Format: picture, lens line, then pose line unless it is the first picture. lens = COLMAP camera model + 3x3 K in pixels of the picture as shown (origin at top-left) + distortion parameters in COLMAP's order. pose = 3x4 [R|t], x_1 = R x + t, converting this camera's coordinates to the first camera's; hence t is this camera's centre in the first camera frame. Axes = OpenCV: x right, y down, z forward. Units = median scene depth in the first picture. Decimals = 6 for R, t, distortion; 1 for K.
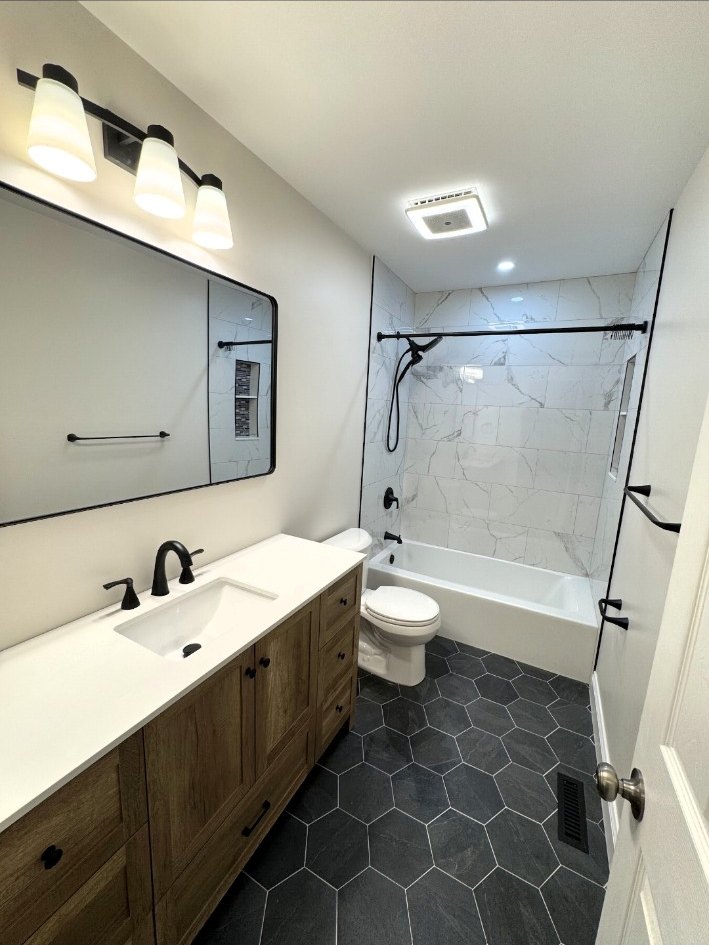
lens RADIAL K [[379.0, 0, 352.7], [0, 379.0, 467.8], [0, 0, 1]] dist [0.007425, -0.000679]
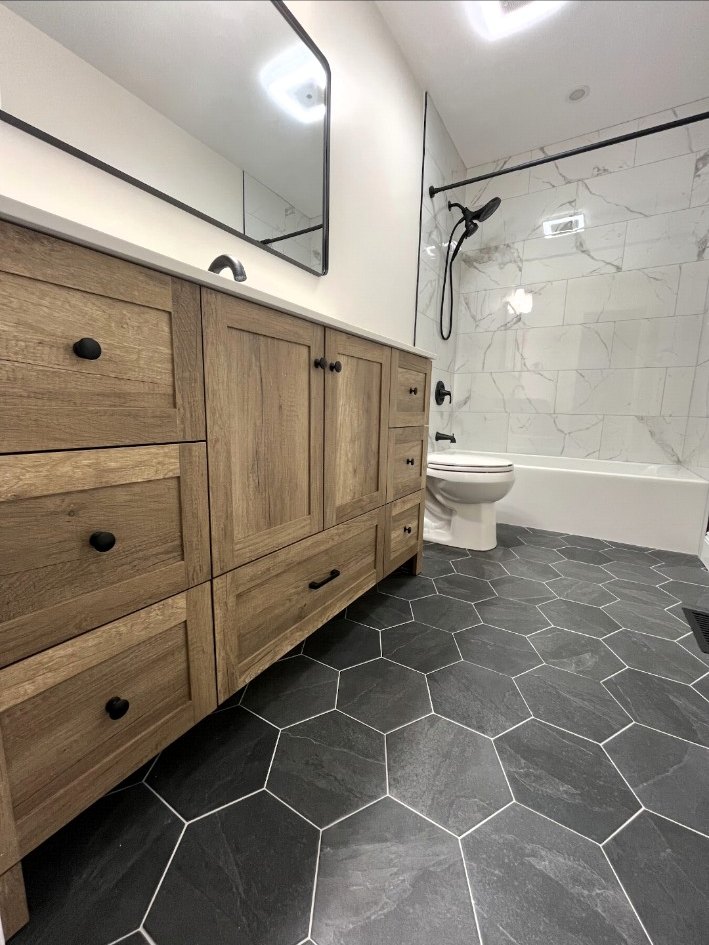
lens RADIAL K [[379.0, 0, 349.7], [0, 379.0, 475.5], [0, 0, 1]] dist [0.007425, -0.000679]
pose [[0.996892, -0.015090, -0.077322, -0.061799], [0.013389, 0.999658, -0.022469, 0.331662], [0.077635, 0.021364, 0.996753, 0.085880]]
